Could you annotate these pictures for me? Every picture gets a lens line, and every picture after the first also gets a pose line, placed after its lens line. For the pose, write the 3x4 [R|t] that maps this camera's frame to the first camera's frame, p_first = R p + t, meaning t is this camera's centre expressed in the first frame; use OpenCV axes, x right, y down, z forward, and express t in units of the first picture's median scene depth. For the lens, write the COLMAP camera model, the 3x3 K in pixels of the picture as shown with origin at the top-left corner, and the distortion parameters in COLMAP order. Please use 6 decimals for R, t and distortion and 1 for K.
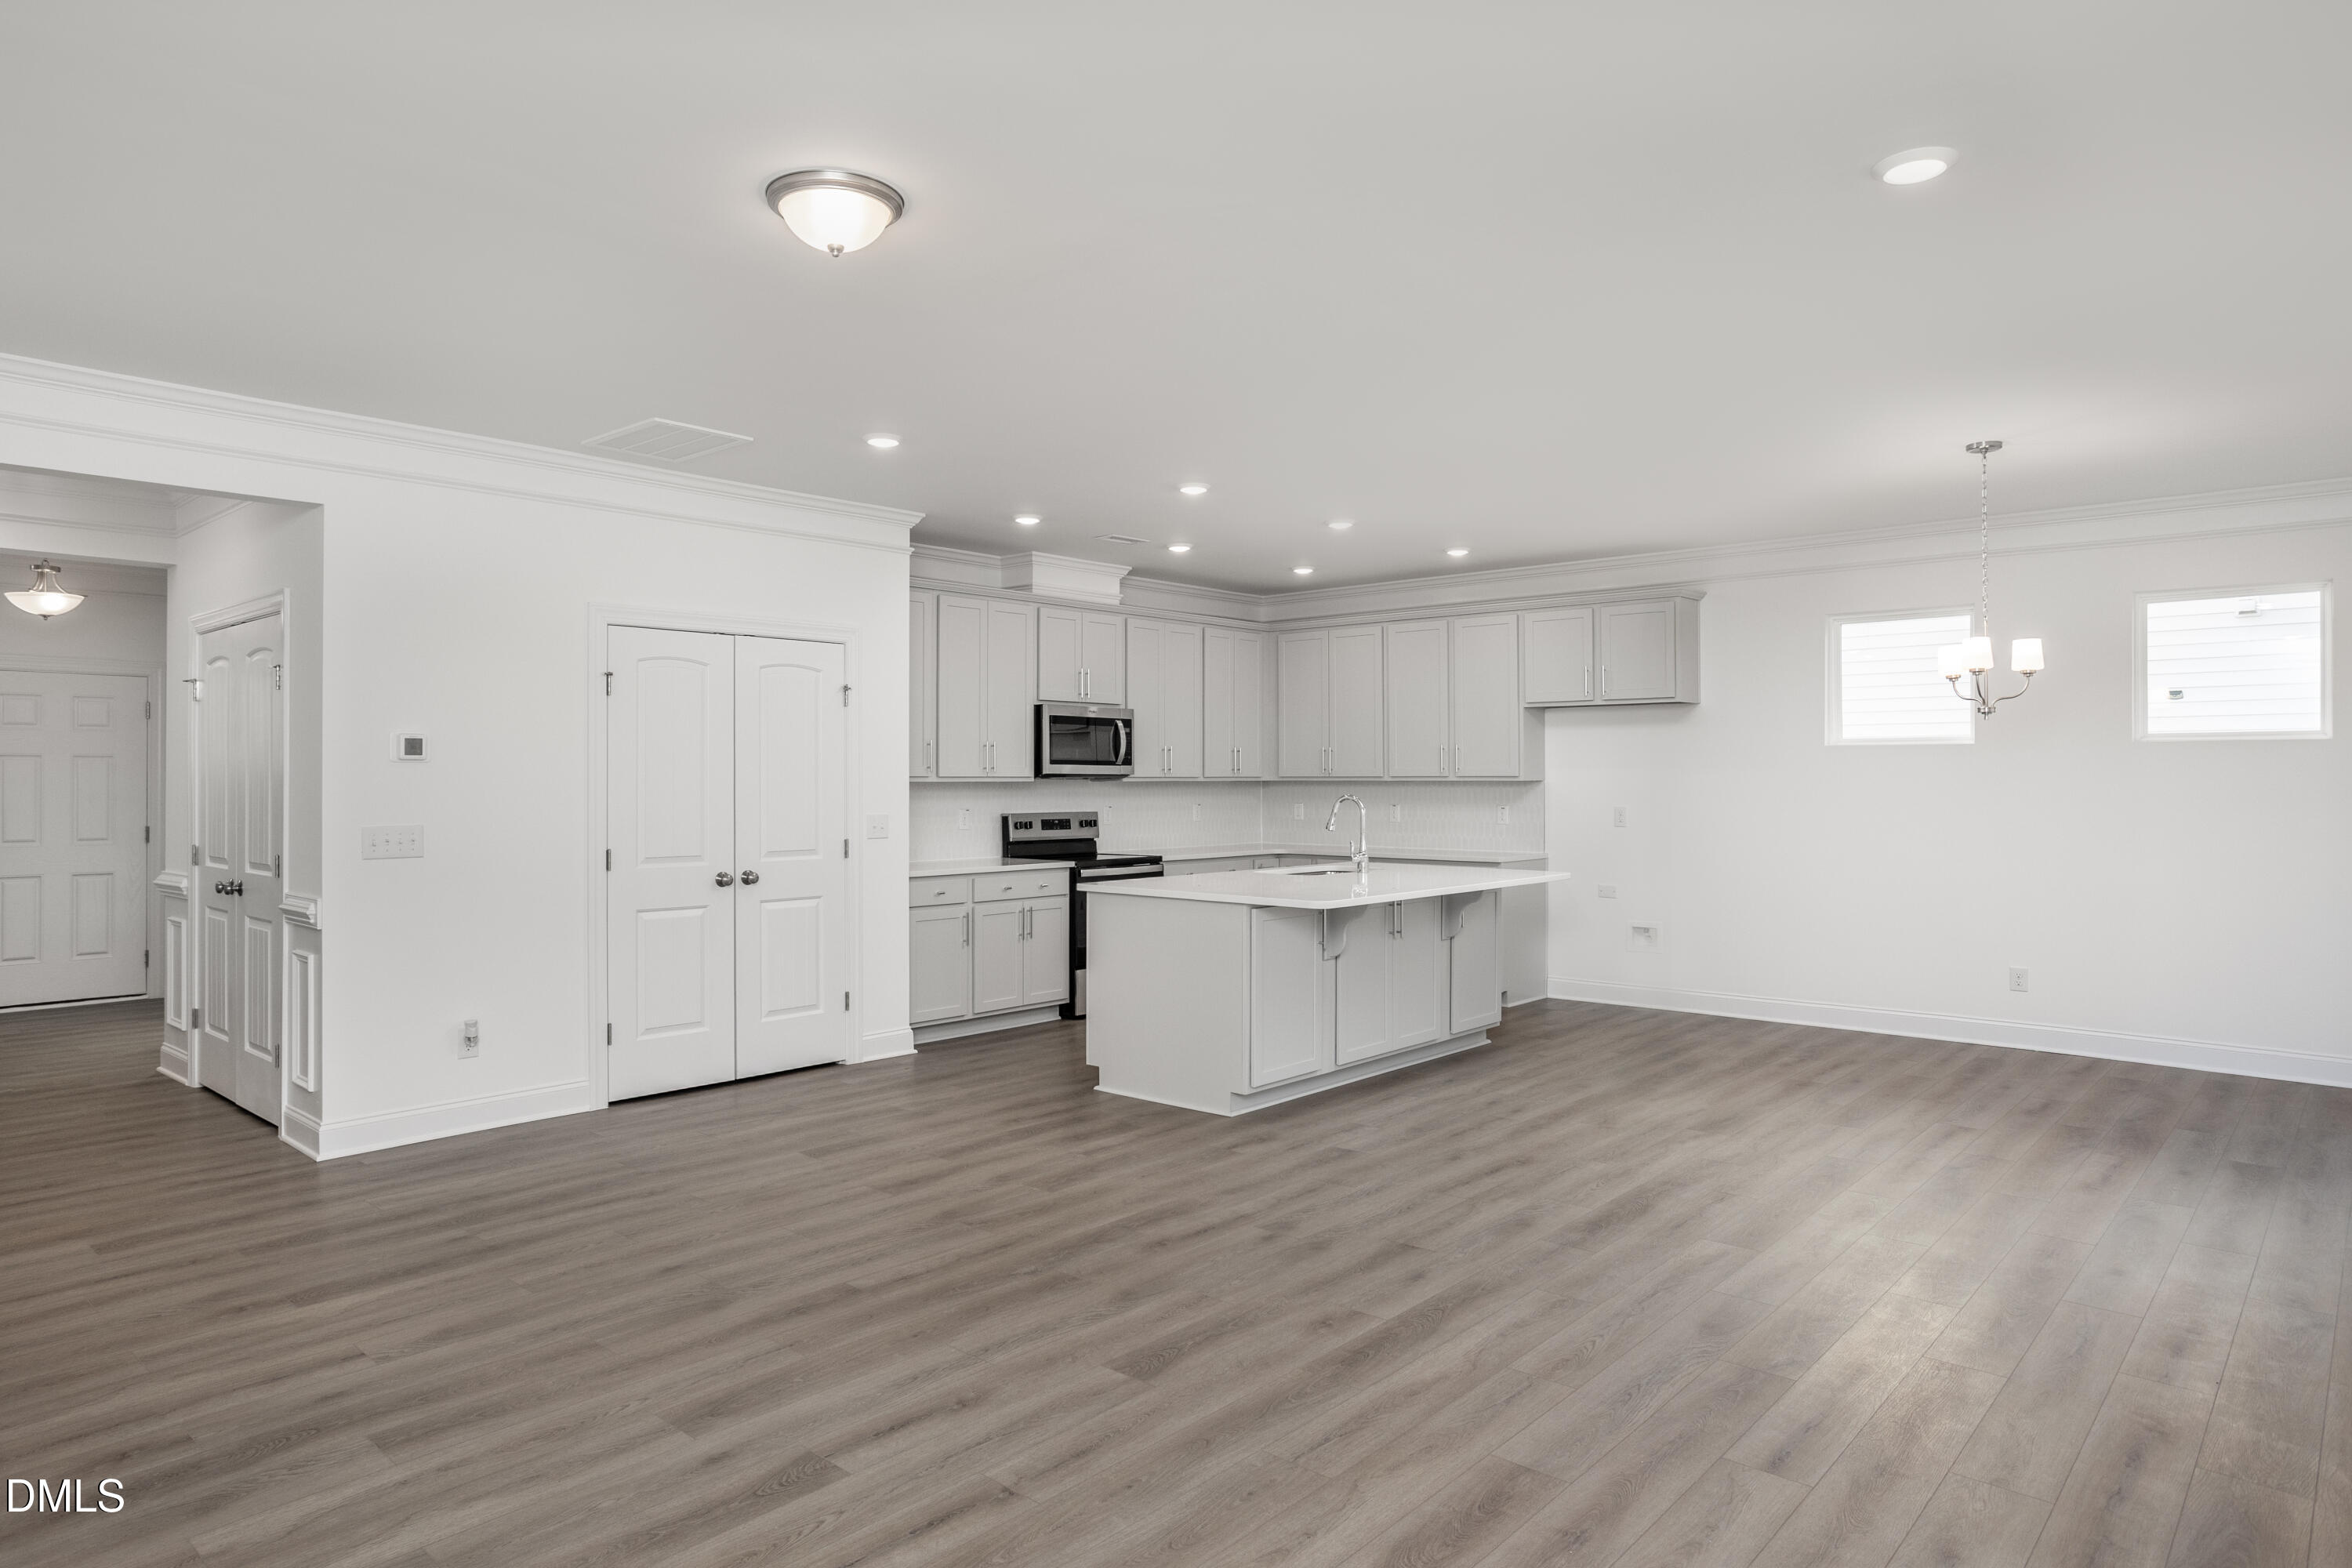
lens RADIAL K [[1399.0, 0, 1165.8], [0, 1399.0, 783.0], [0, 0, 1]] dist [0.000299, 0.001953]
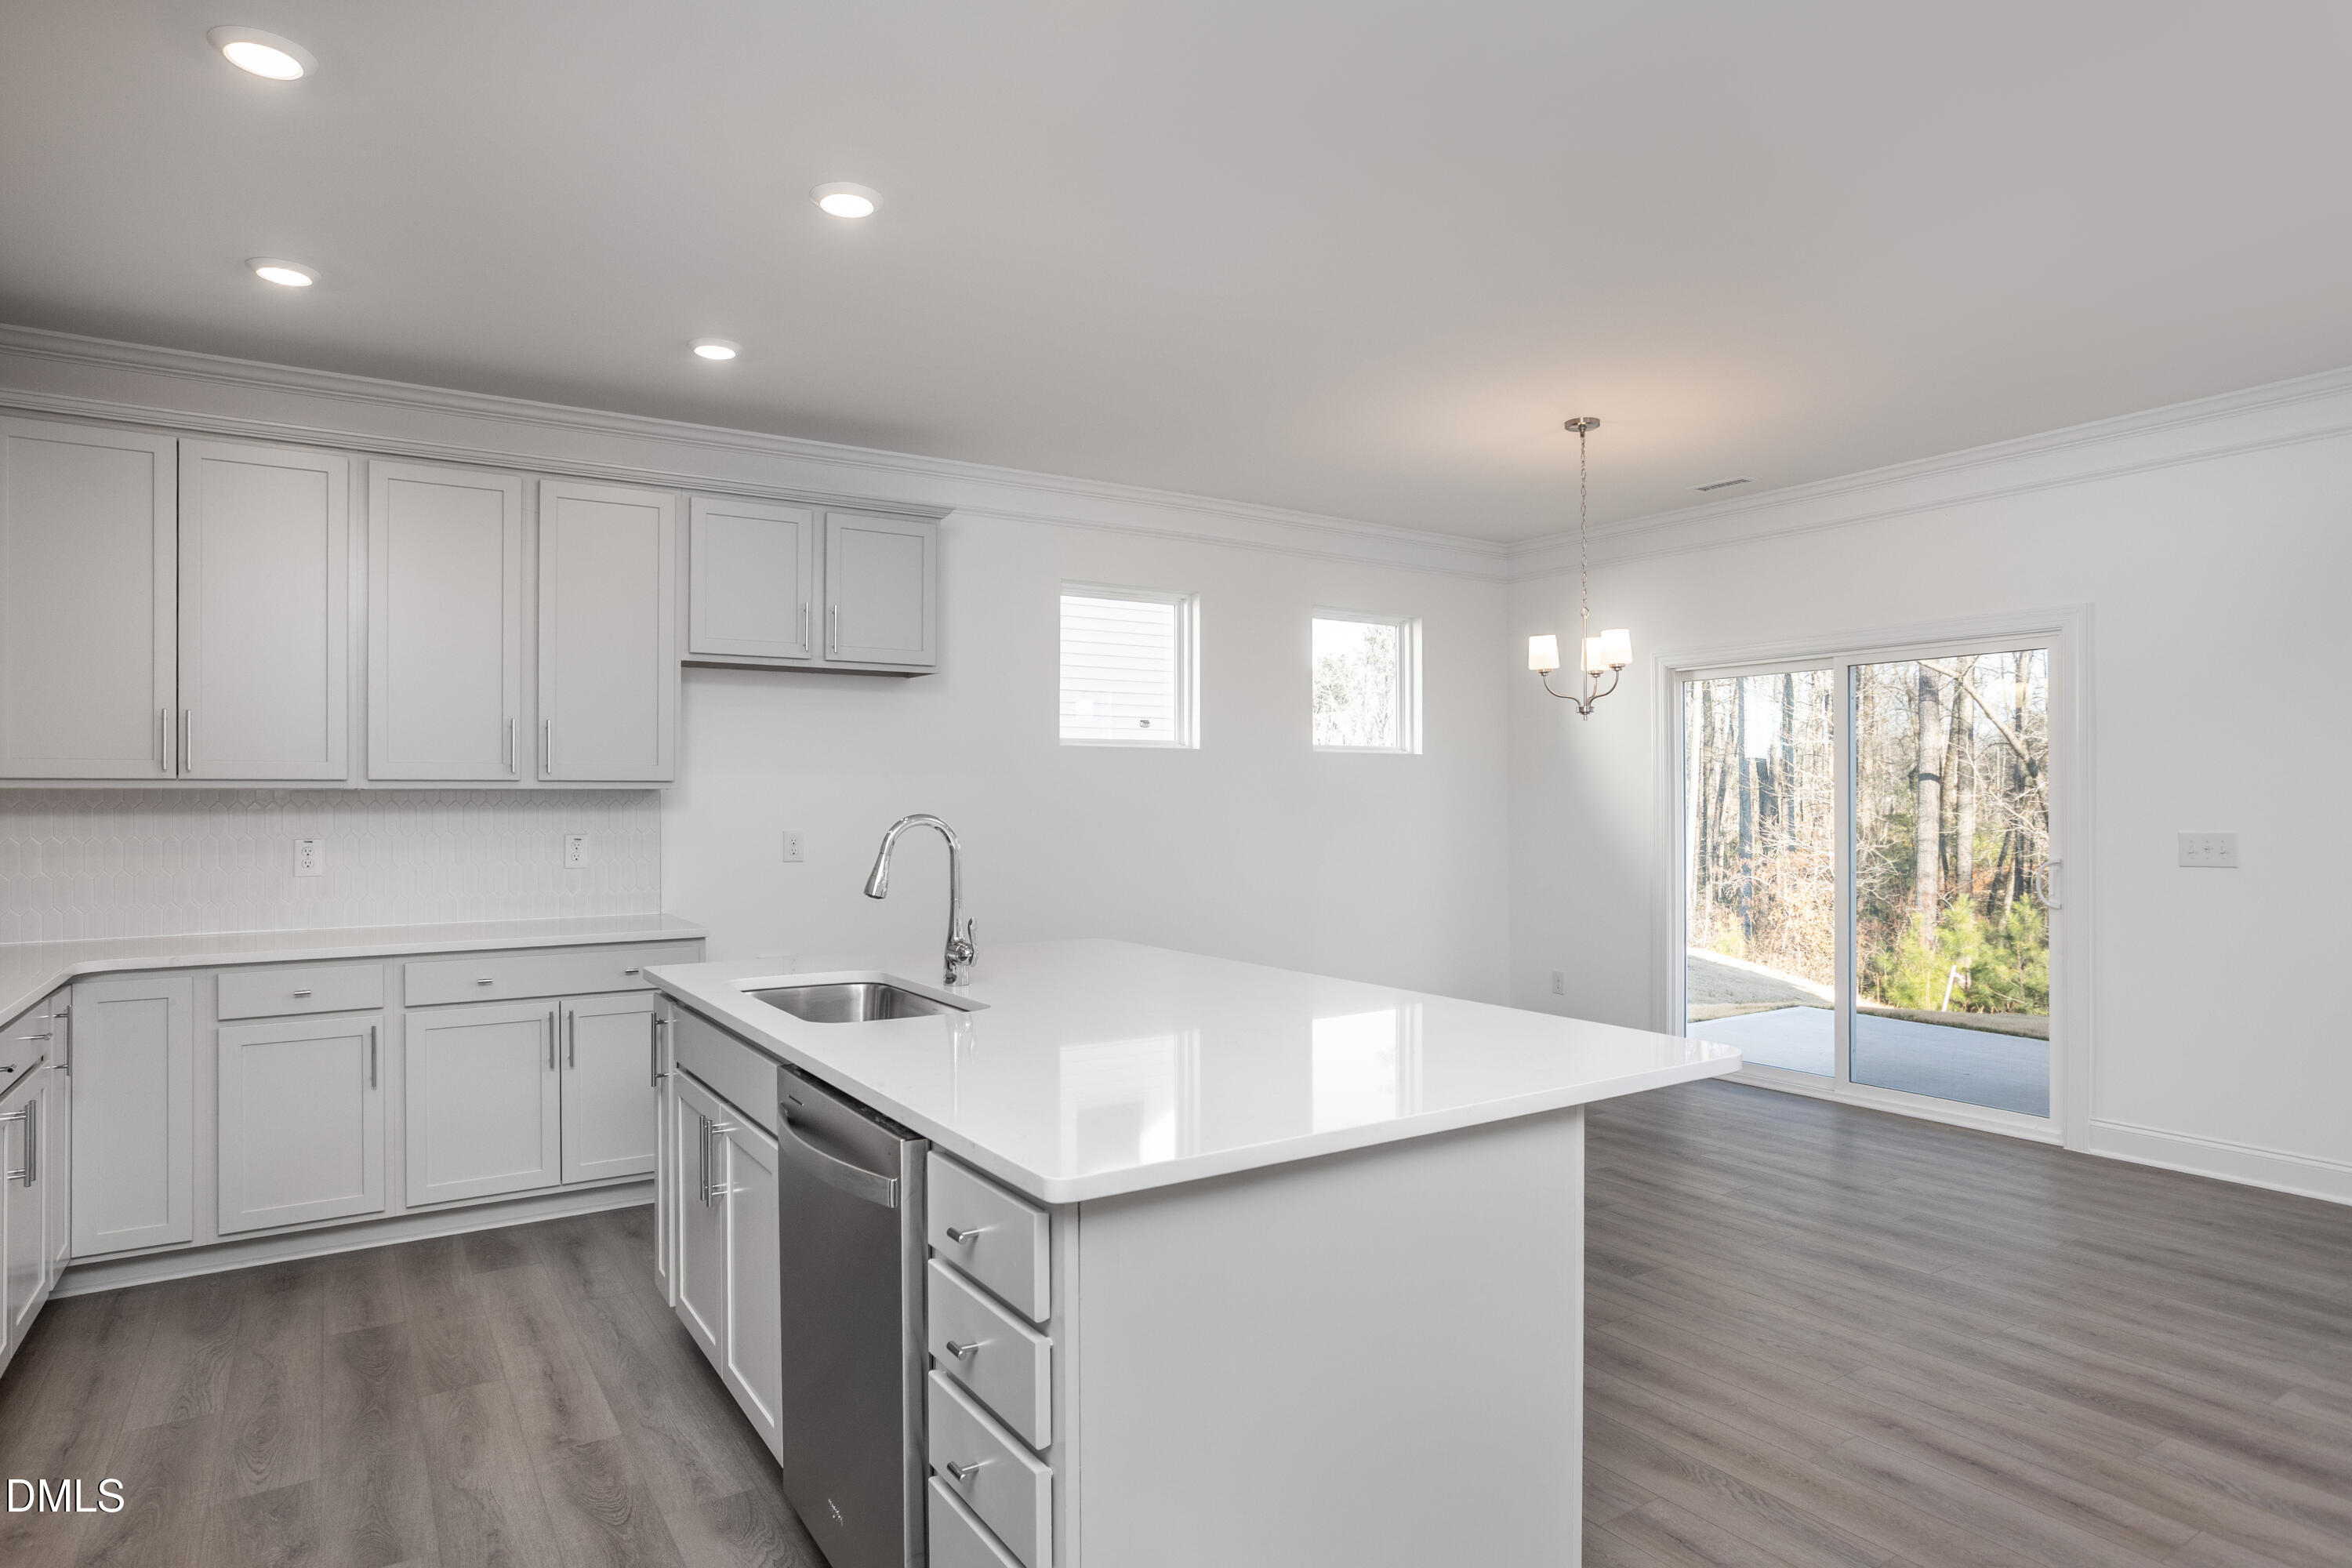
lens RADIAL K [[1324.7, 0, 1172.8], [0, 1324.7, 776.2], [0, 0, 1]] dist [-0.000598, 0.000471]
pose [[0.268516, 0.018490, 0.963098, -0.488460], [0.006946, 0.999753, -0.021130, 0.014491], [-0.963250, 0.012364, 0.268321, 1.533361]]
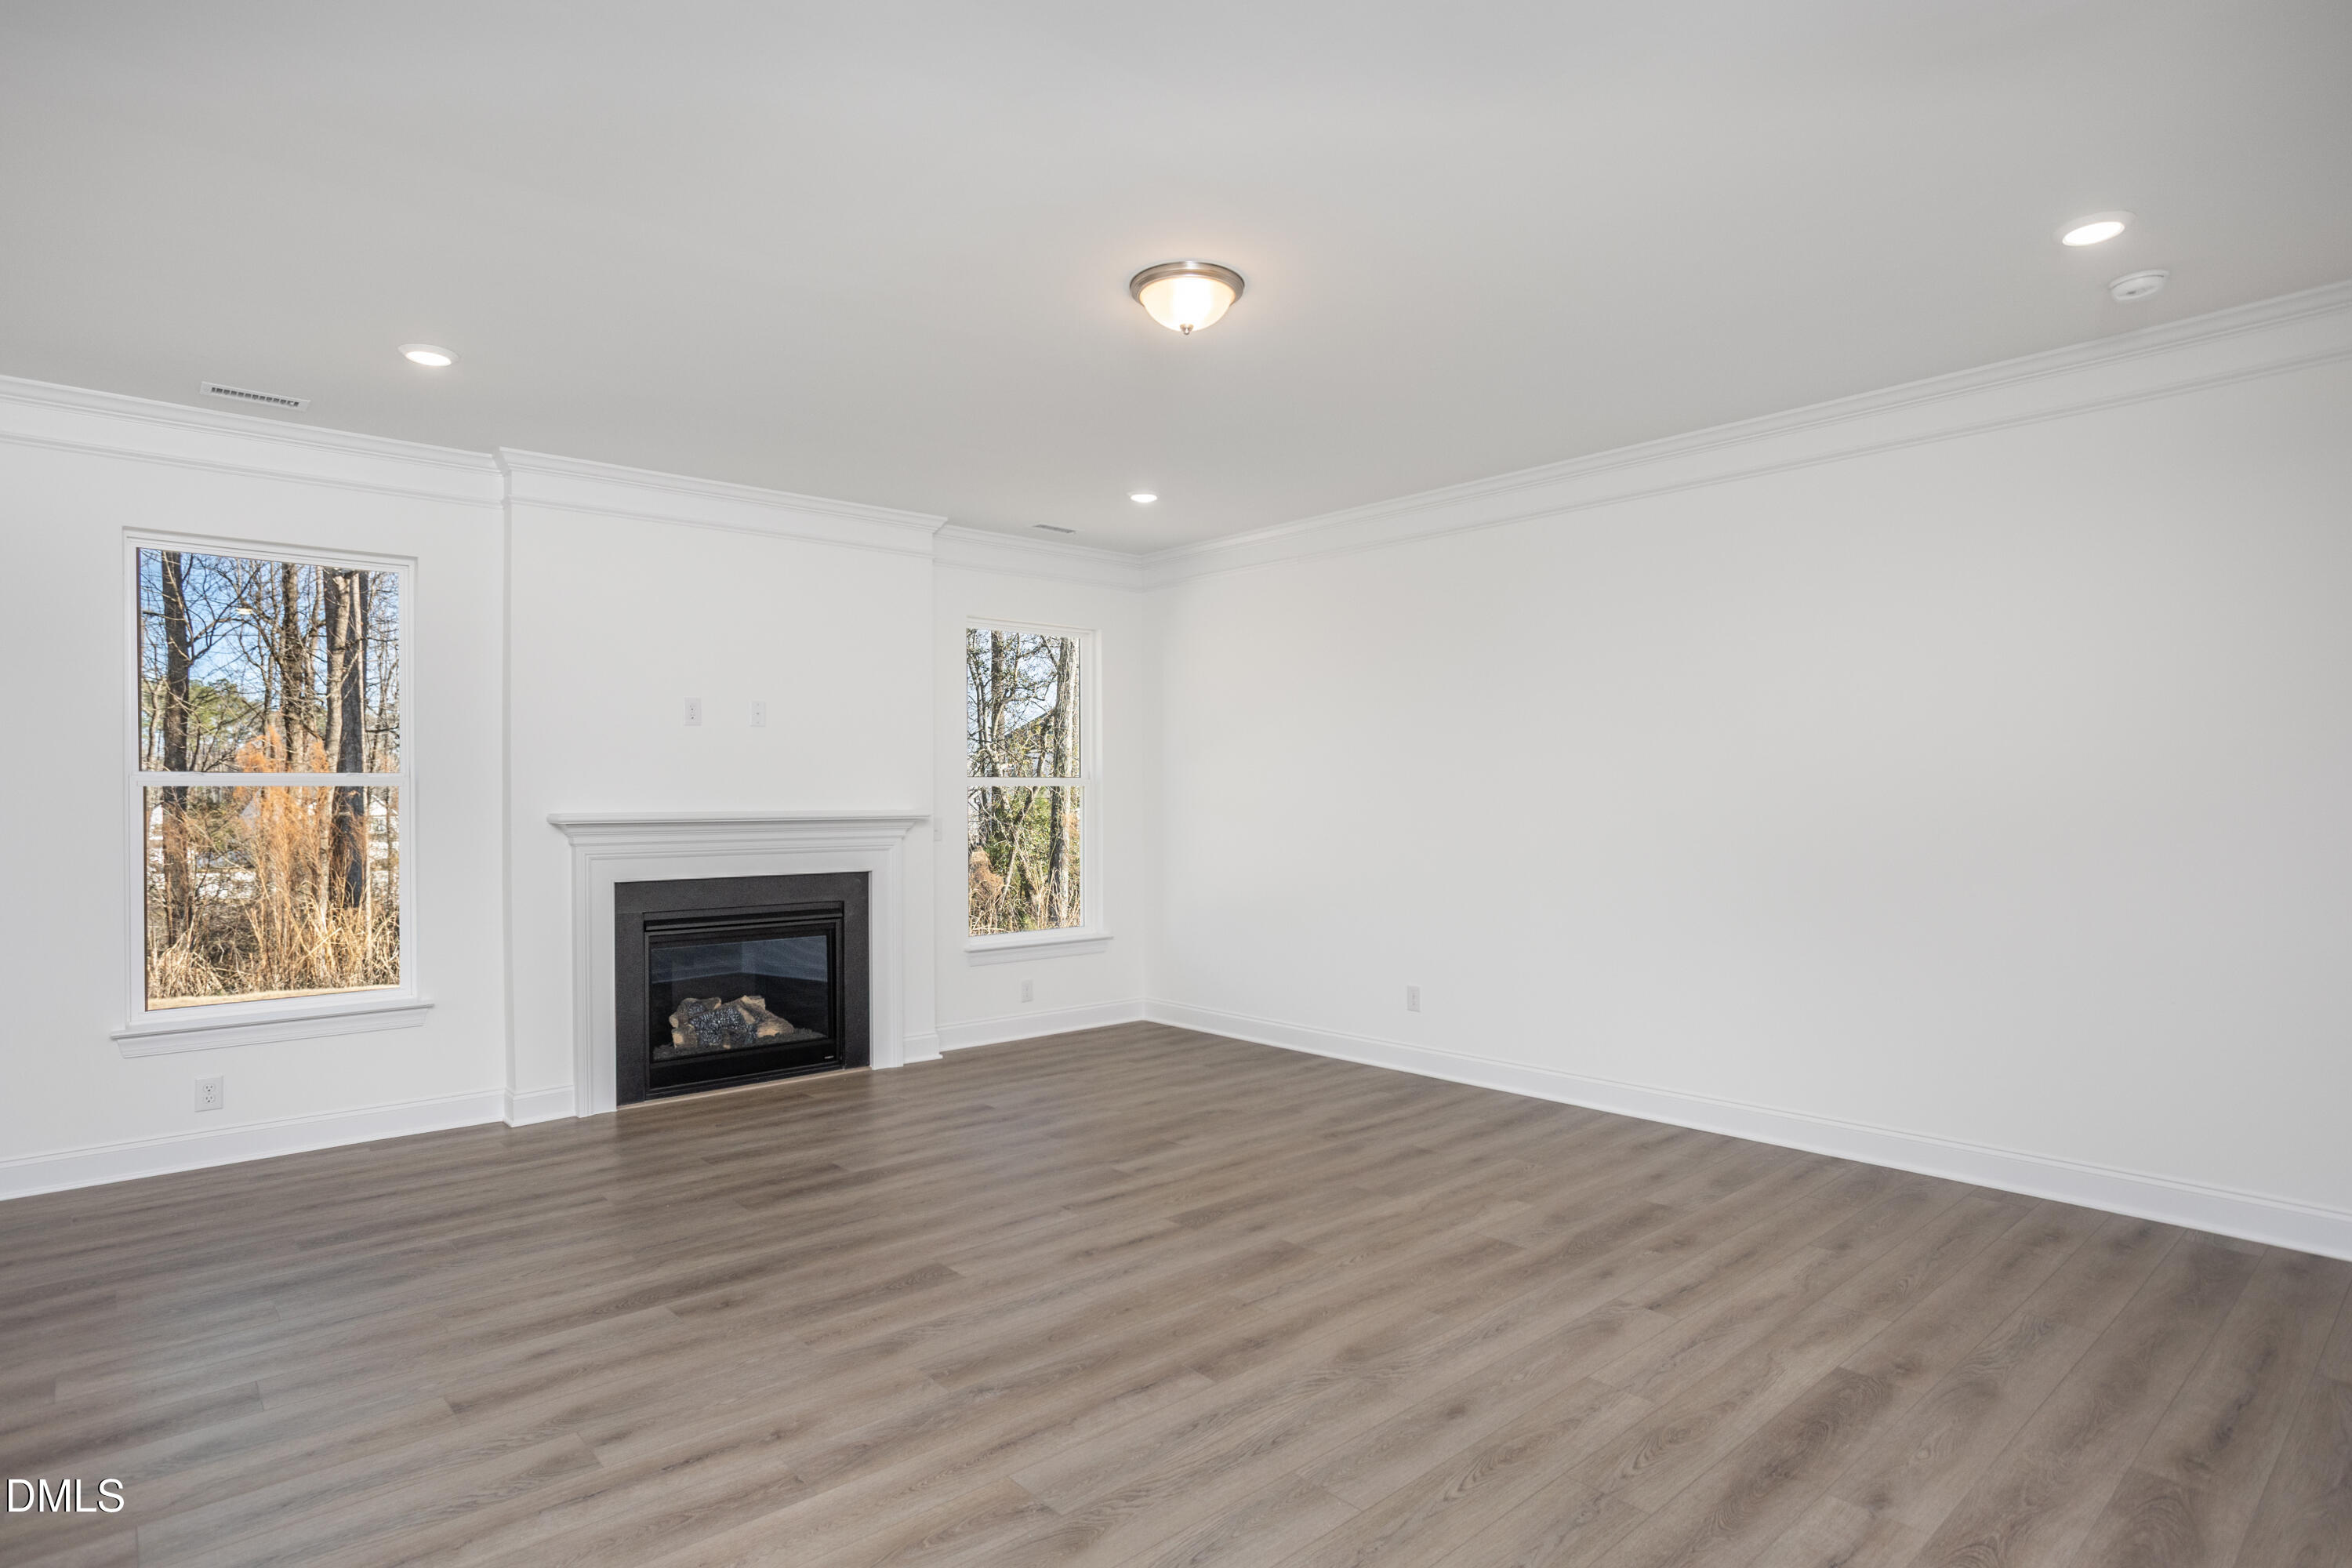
lens RADIAL K [[1212.3, 0, 1174.9], [0, 1212.3, 789.1], [0, 0, 1]] dist [0.003631, 0.000834]
pose [[-0.992871, 0.008301, 0.118901, -0.301974], [0.008345, 0.999965, -0.000131, 0.016471], [-0.118898, 0.000862, -0.992906, 1.756999]]
